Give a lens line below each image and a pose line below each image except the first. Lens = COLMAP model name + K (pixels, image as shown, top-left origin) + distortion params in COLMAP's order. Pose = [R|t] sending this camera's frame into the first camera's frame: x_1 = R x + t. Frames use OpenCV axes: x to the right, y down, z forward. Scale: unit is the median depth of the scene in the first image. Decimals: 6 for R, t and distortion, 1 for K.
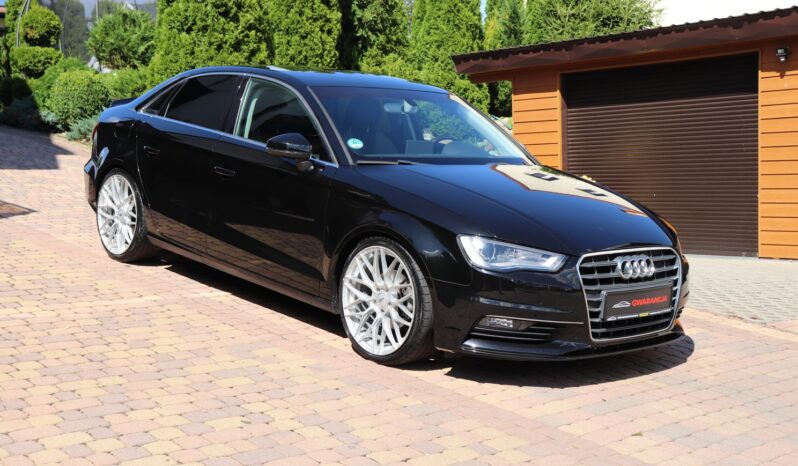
lens RADIAL K [[1130.1, 0, 399.0], [0, 1130.1, 233.0], [0, 0, 1]] dist [-0.016039, 0.405492]
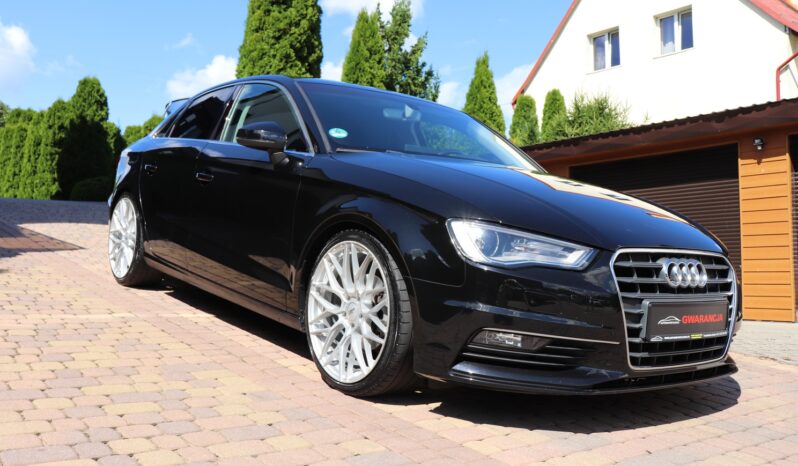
lens RADIAL K [[755.3, 0, 399.0], [0, 755.3, 233.0], [0, 0, 1]] dist [-0.148241, 0.215055]
pose [[0.997051, 0.014511, -0.075351, 0.054772], [-0.023306, 0.992836, -0.117189, 0.065692], [0.073110, 0.118600, 0.990247, 0.484920]]
